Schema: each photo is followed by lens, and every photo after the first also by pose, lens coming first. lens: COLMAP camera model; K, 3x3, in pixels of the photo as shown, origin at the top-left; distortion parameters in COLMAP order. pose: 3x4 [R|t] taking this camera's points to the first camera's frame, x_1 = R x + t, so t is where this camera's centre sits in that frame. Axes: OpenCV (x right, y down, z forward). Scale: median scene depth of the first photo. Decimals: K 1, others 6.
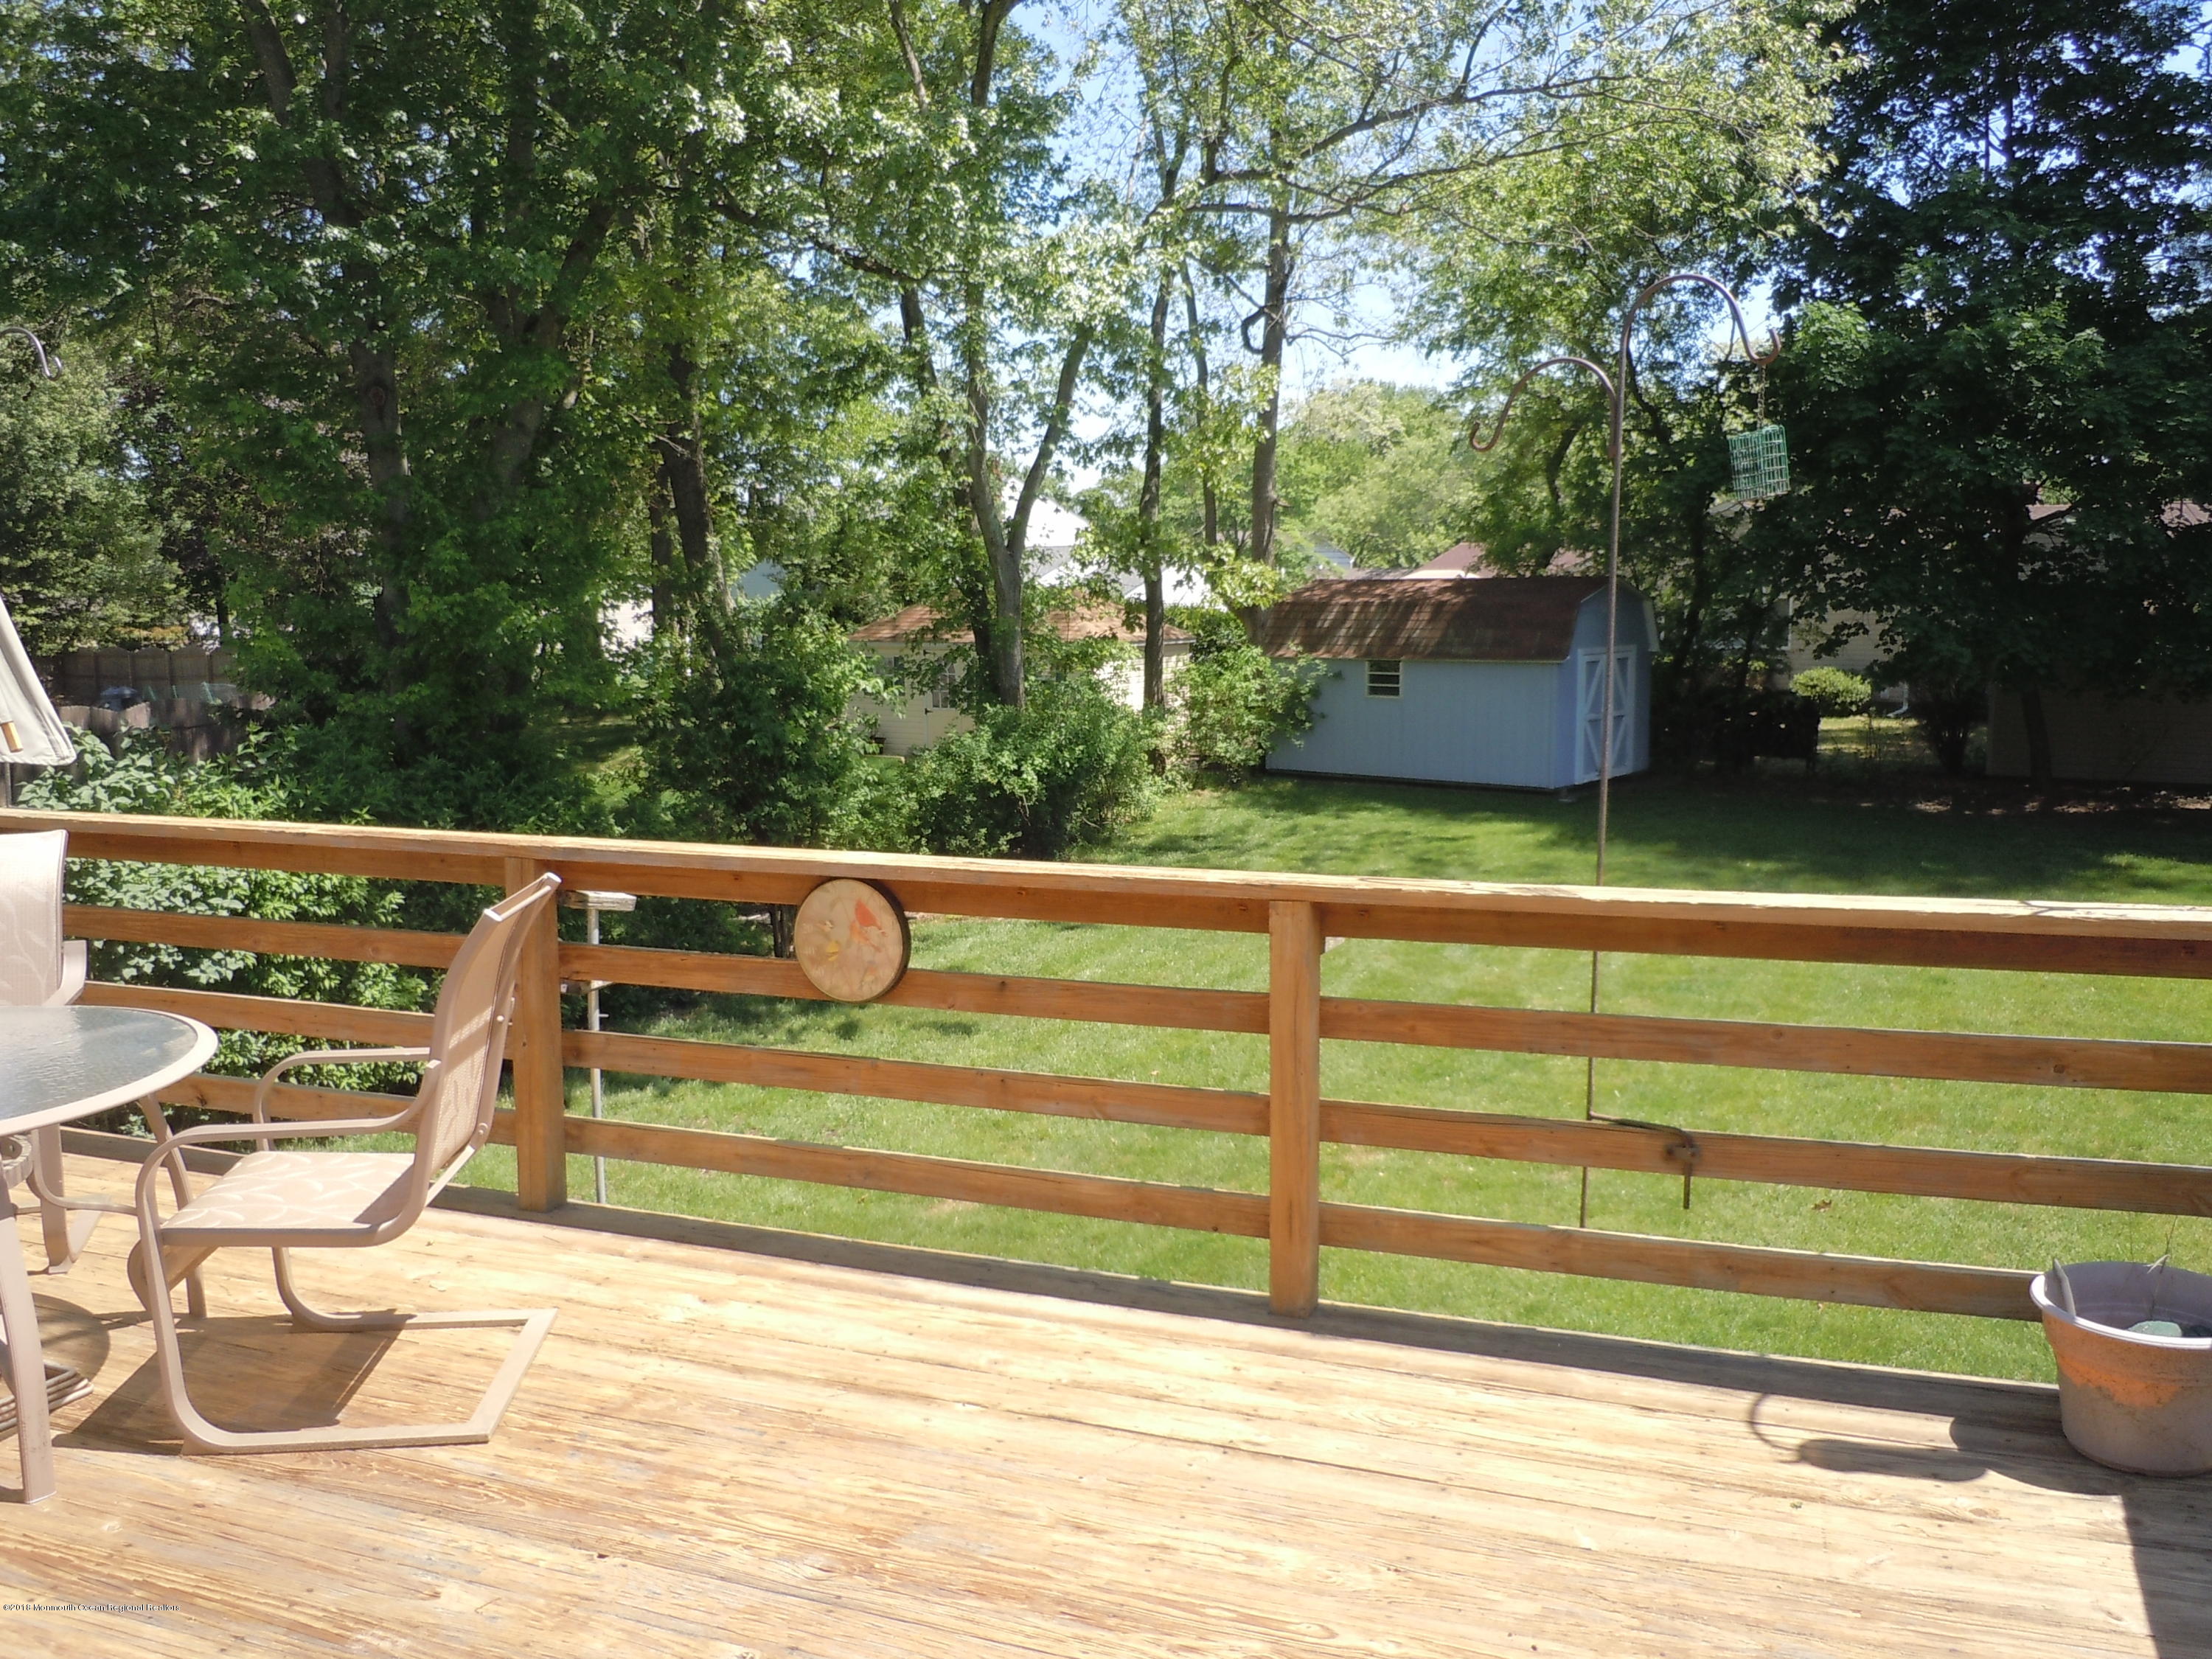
lens RADIAL K [[1843.5, 0, 1158.6], [0, 1843.5, 849.2], [0, 0, 1]] dist [0.019066, -0.066652]
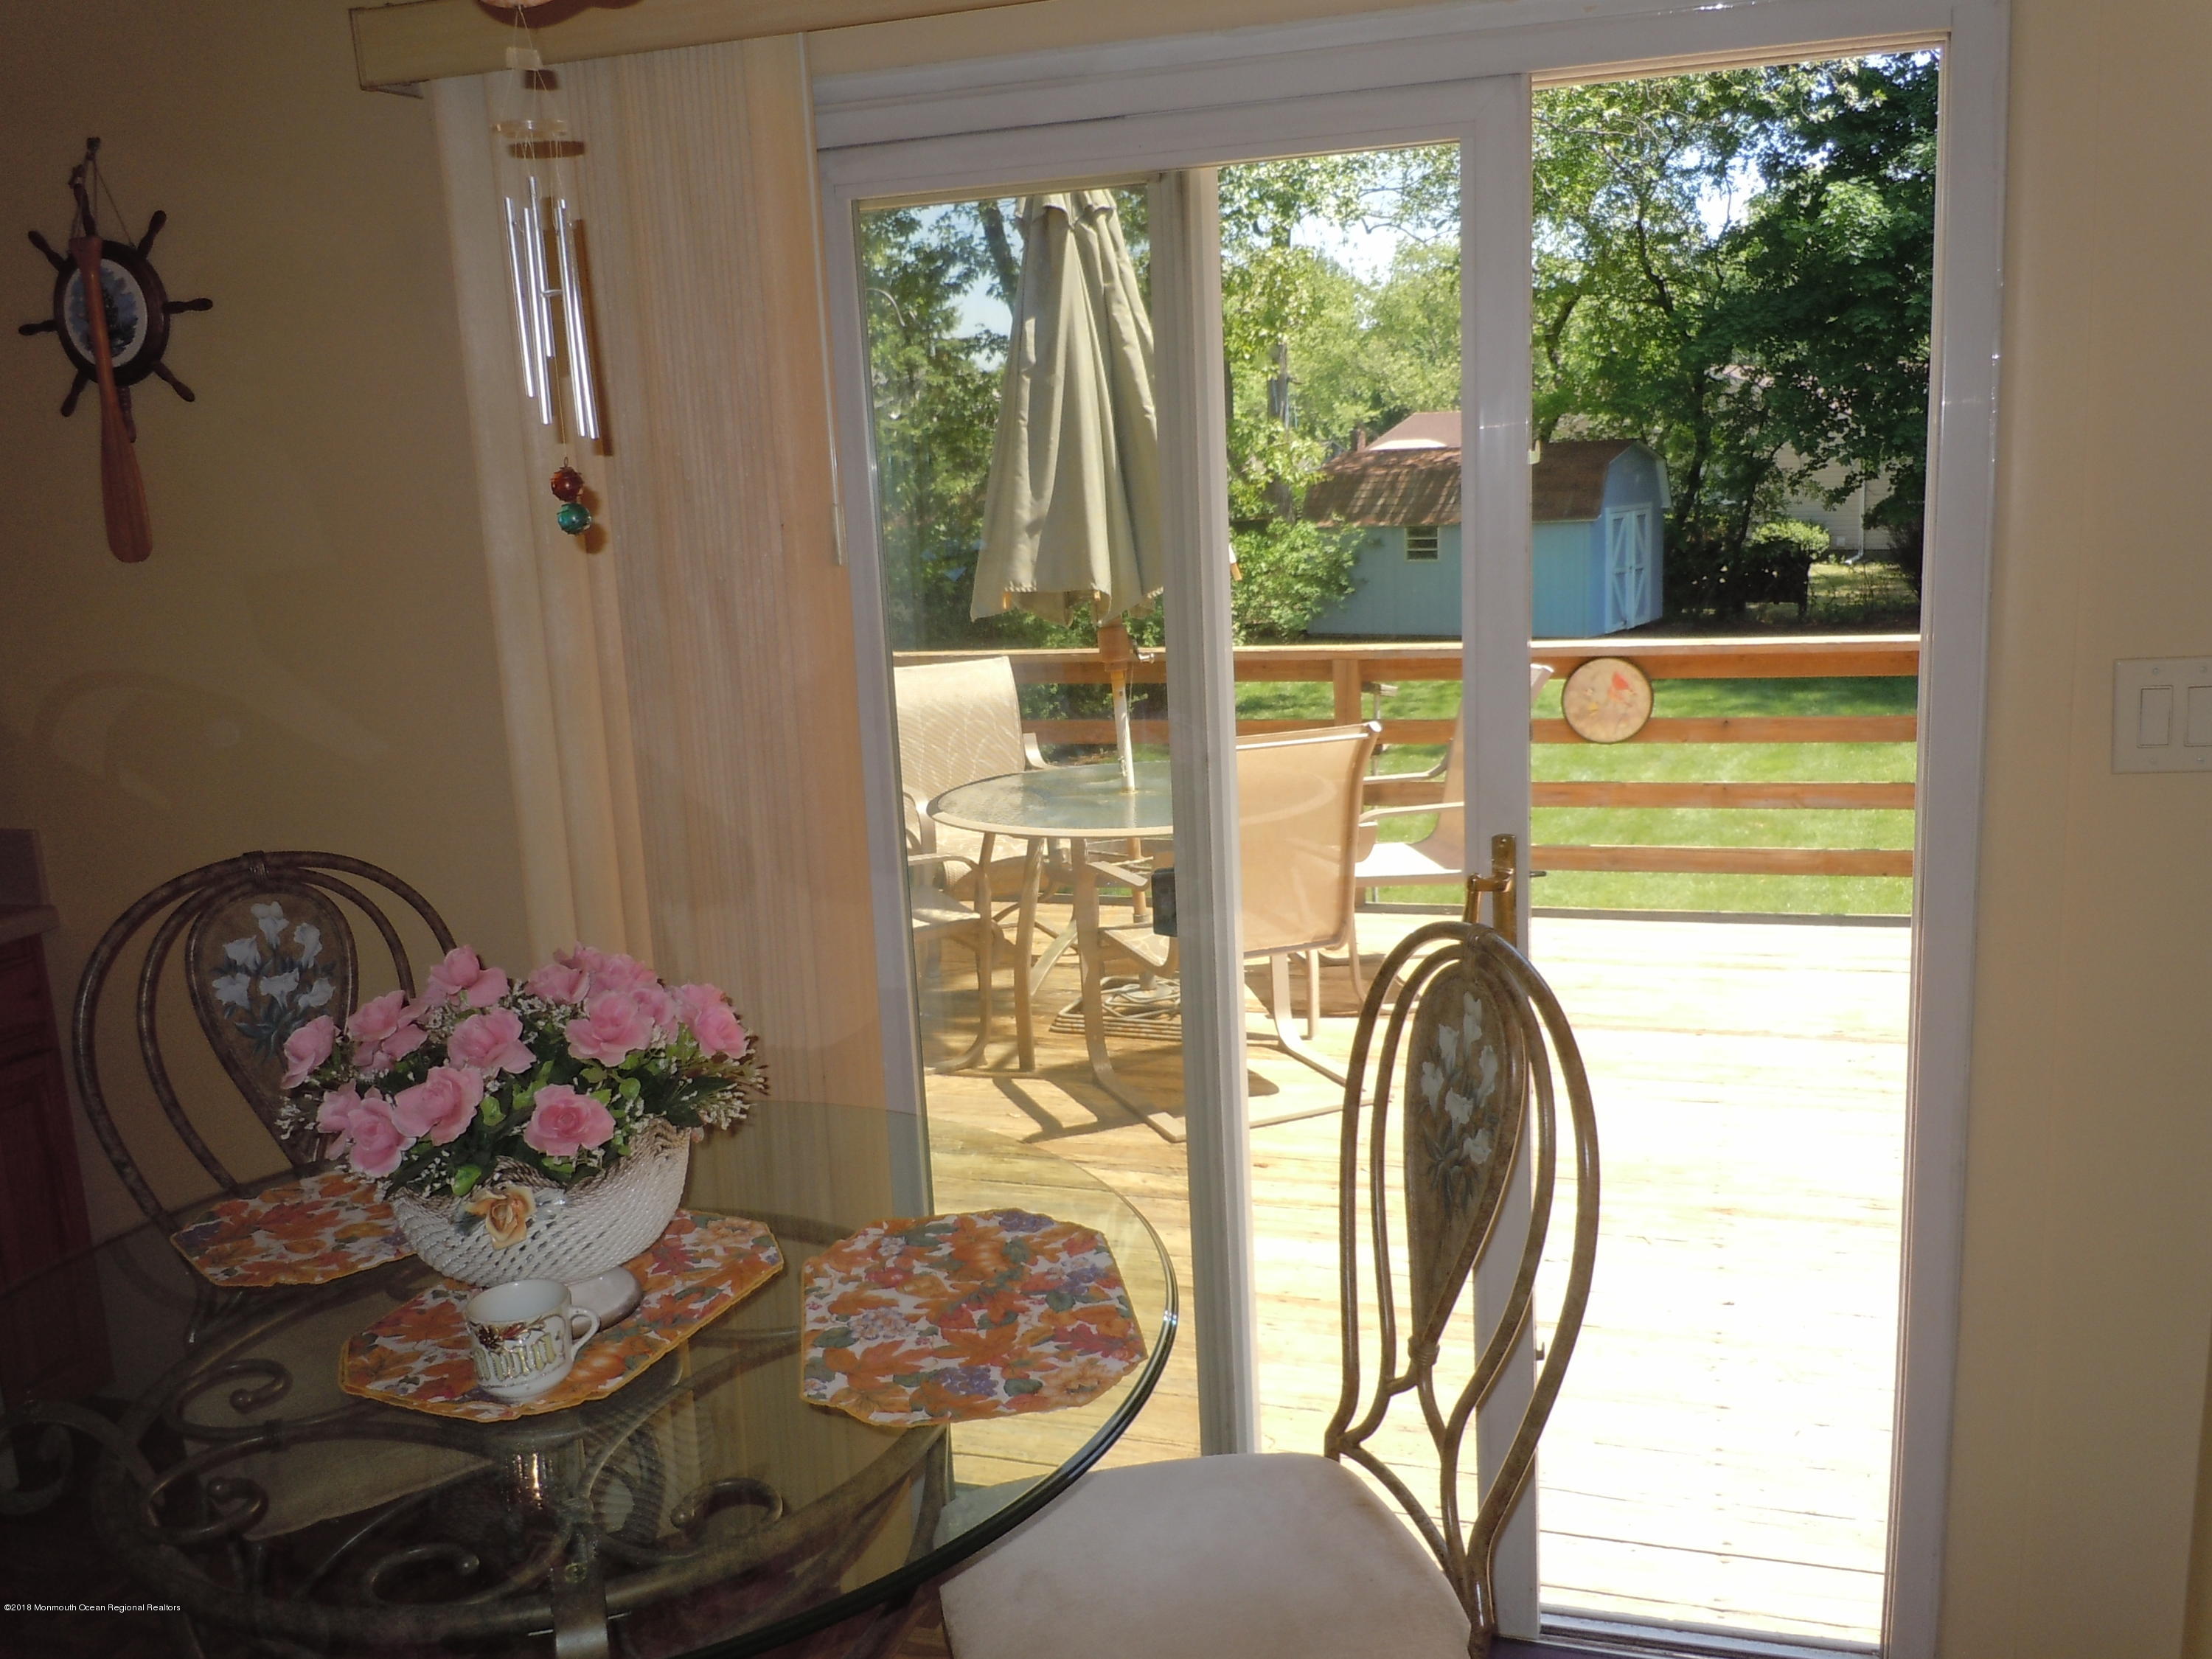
lens RADIAL K [[1843.5, 0, 1142.9], [0, 1843.5, 852.5], [0, 0, 1]] dist [0.019066, -0.066652]
pose [[0.997627, -0.049184, 0.048183, -0.113569], [0.046014, 0.996835, 0.064825, 0.010777], [-0.051219, -0.062454, 0.996733, -0.082202]]
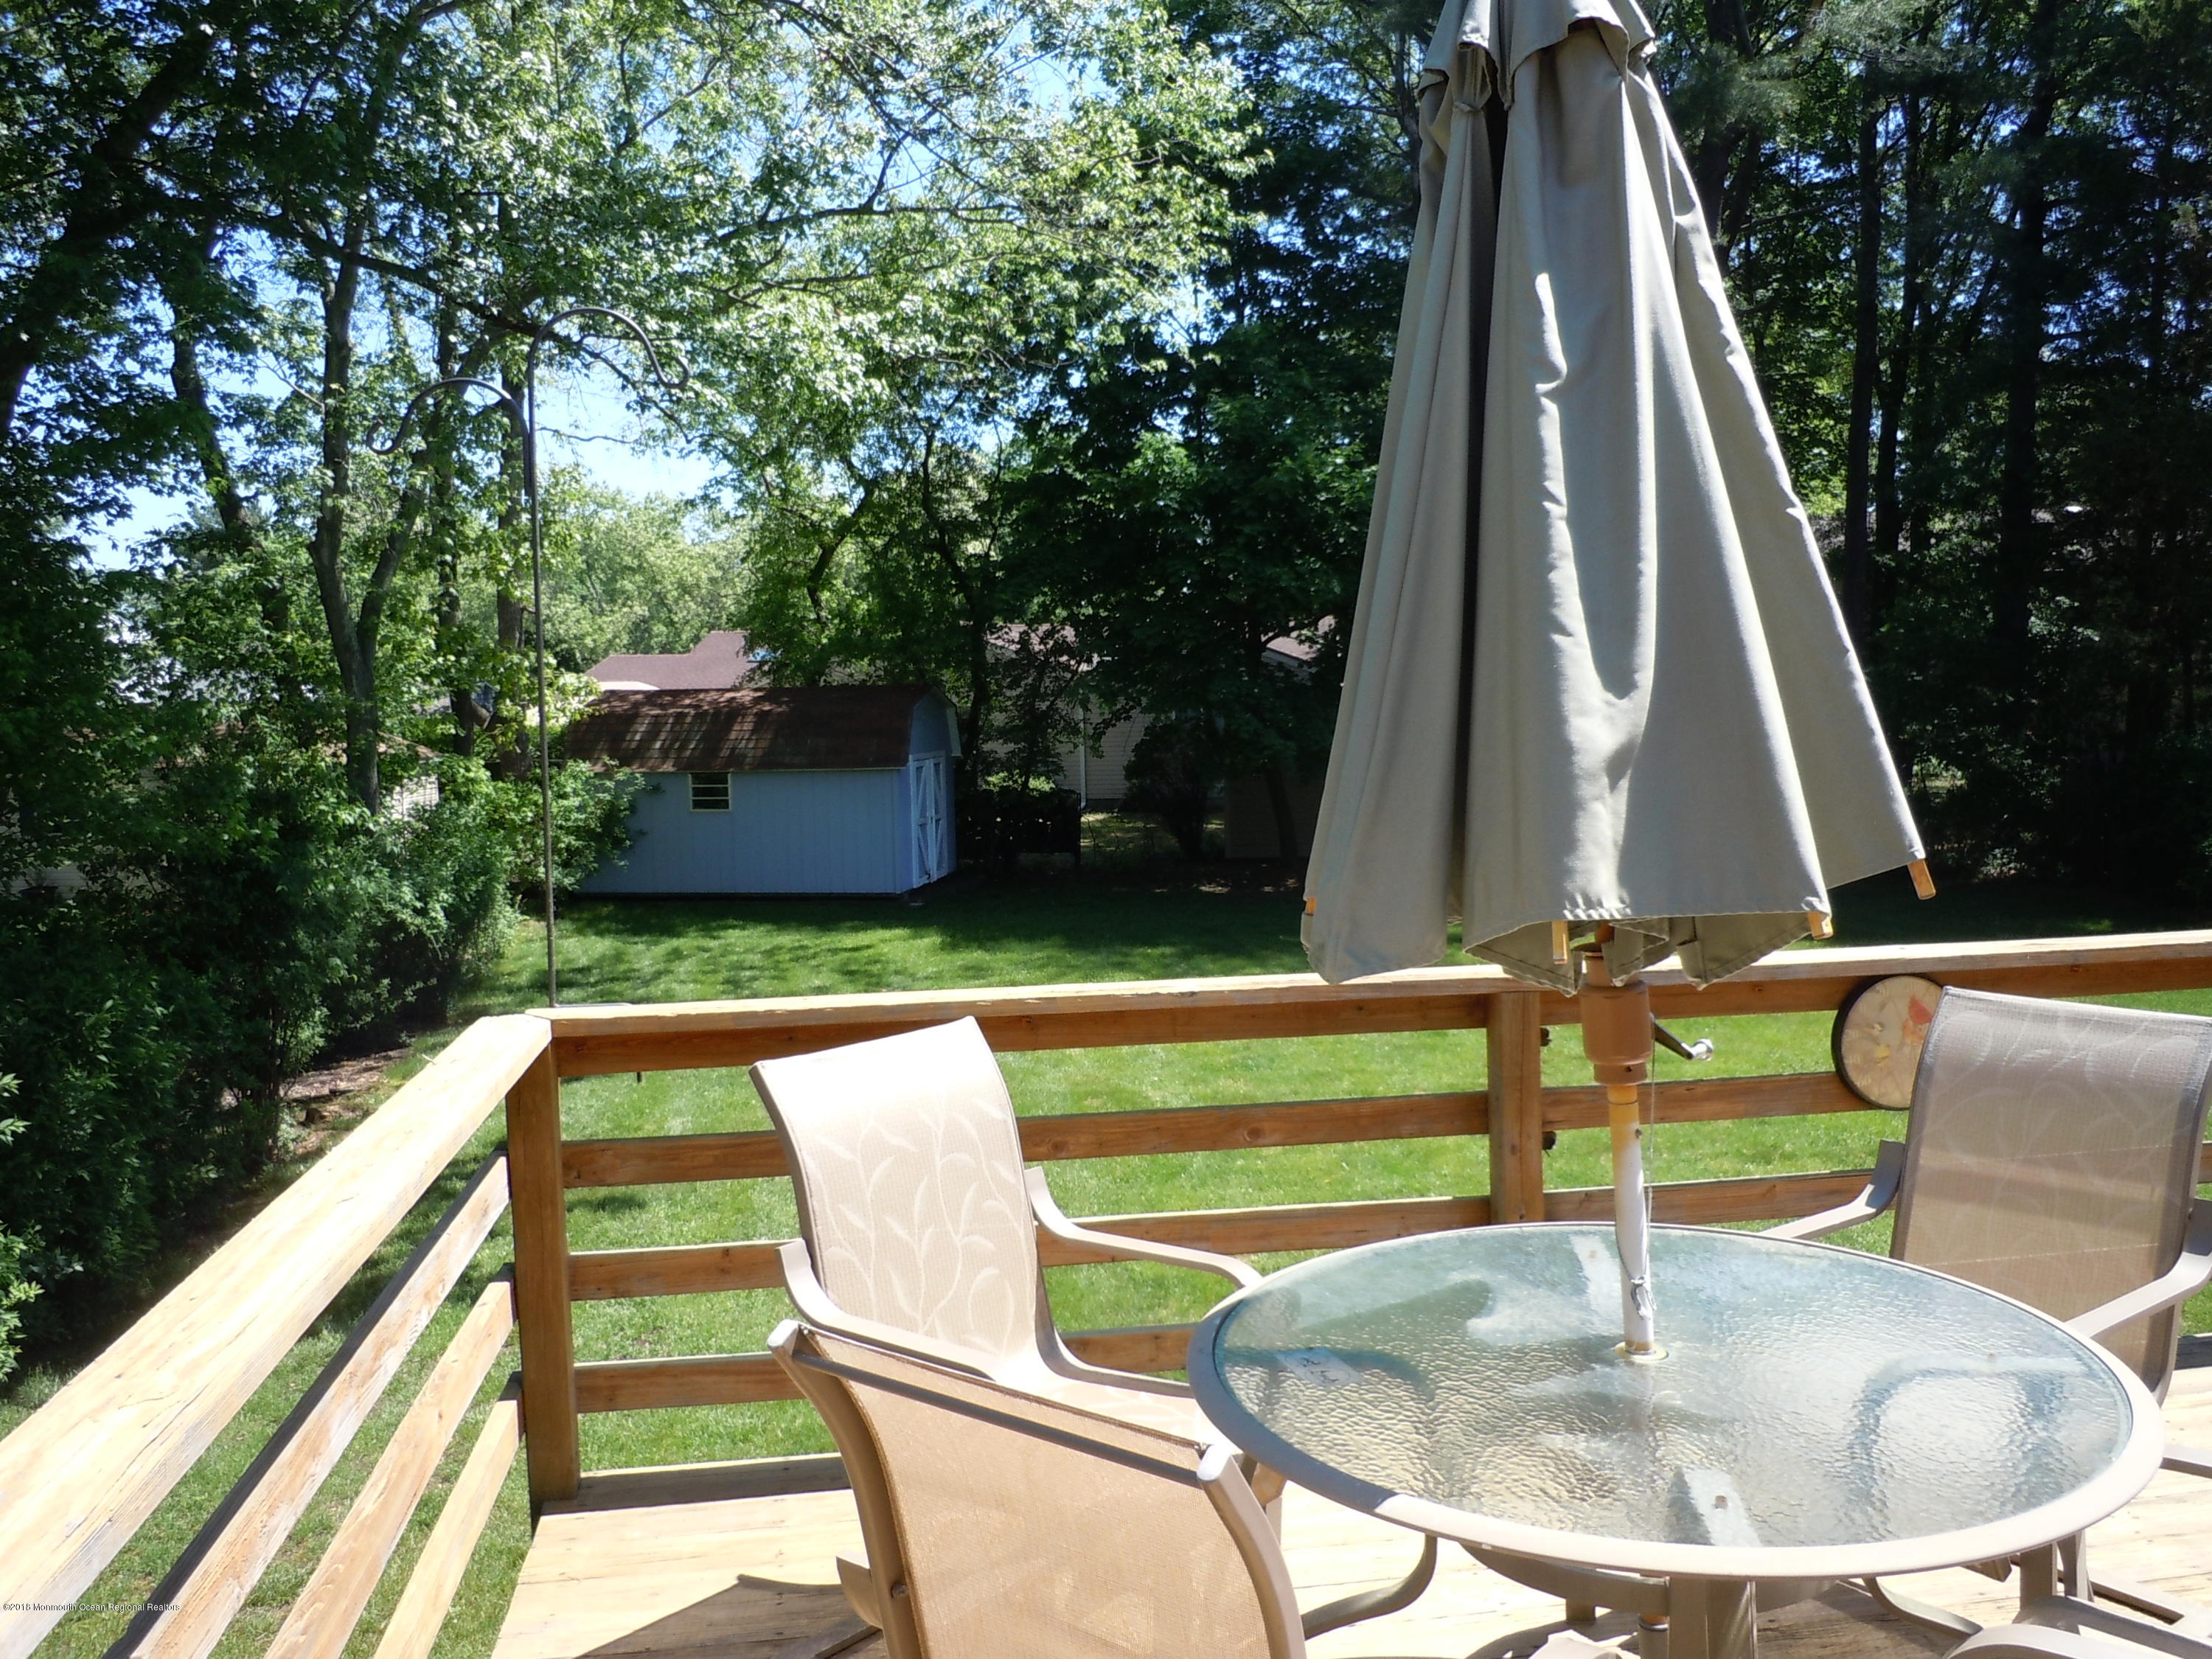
lens RADIAL K [[1843.5, 0, 1117.5], [0, 1843.5, 813.7], [0, 0, 1]] dist [0.019066, -0.066652]
pose [[0.873588, -0.042653, 0.484794, -0.179321], [0.081278, 0.994948, -0.058923, -0.008046], [-0.479832, 0.090877, 0.872641, 0.068592]]
